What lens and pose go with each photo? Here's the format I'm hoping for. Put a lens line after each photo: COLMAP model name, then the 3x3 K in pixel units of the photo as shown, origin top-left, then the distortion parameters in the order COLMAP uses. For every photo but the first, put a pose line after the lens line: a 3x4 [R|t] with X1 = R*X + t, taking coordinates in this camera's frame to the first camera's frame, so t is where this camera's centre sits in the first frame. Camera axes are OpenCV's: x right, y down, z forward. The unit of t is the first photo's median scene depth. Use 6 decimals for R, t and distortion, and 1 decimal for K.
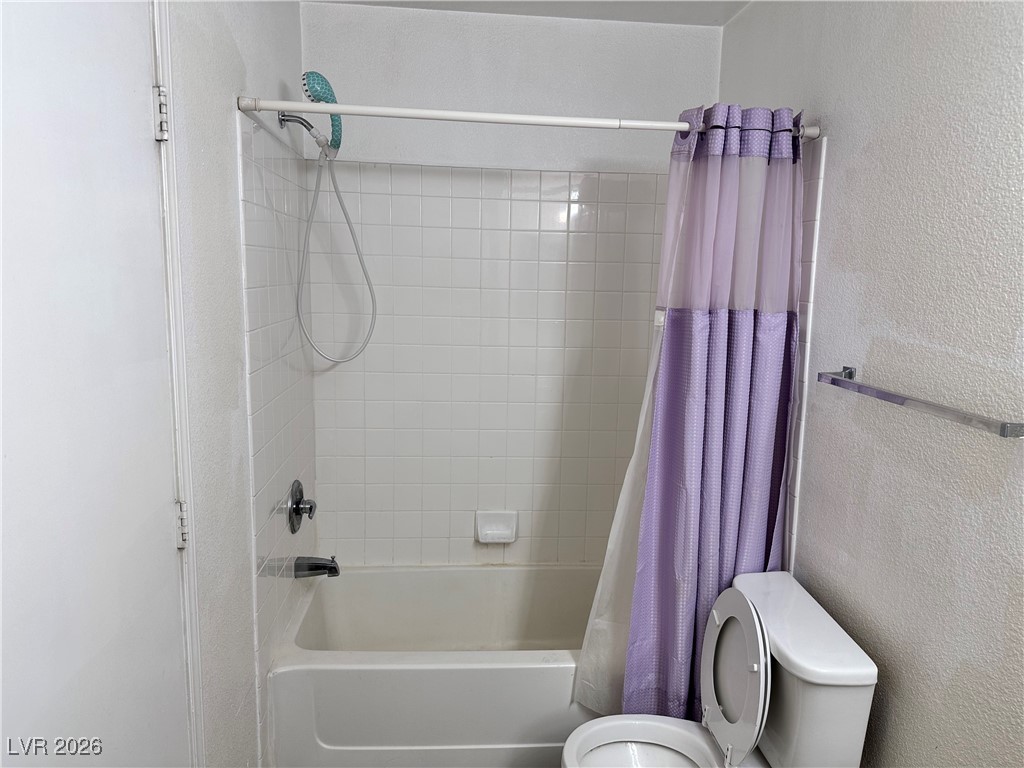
lens RADIAL K [[734.0, 0, 513.2], [0, 734.0, 377.3], [0, 0, 1]] dist [0.042147, -0.036926]
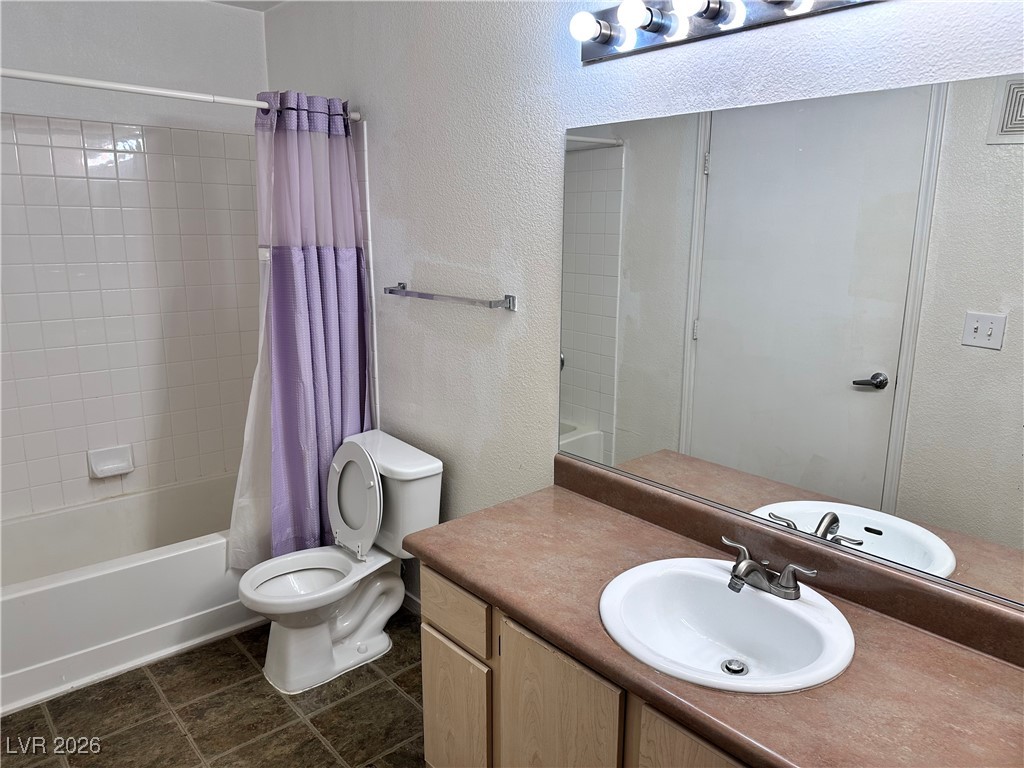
lens RADIAL K [[734.0, 0, 513.7], [0, 734.0, 381.0], [0, 0, 1]] dist [0.042147, -0.036926]
pose [[0.805584, -0.138365, 0.576099, -0.227856], [0.097899, 0.990069, 0.100893, 0.051363], [-0.584337, -0.024879, 0.811129, -0.316892]]
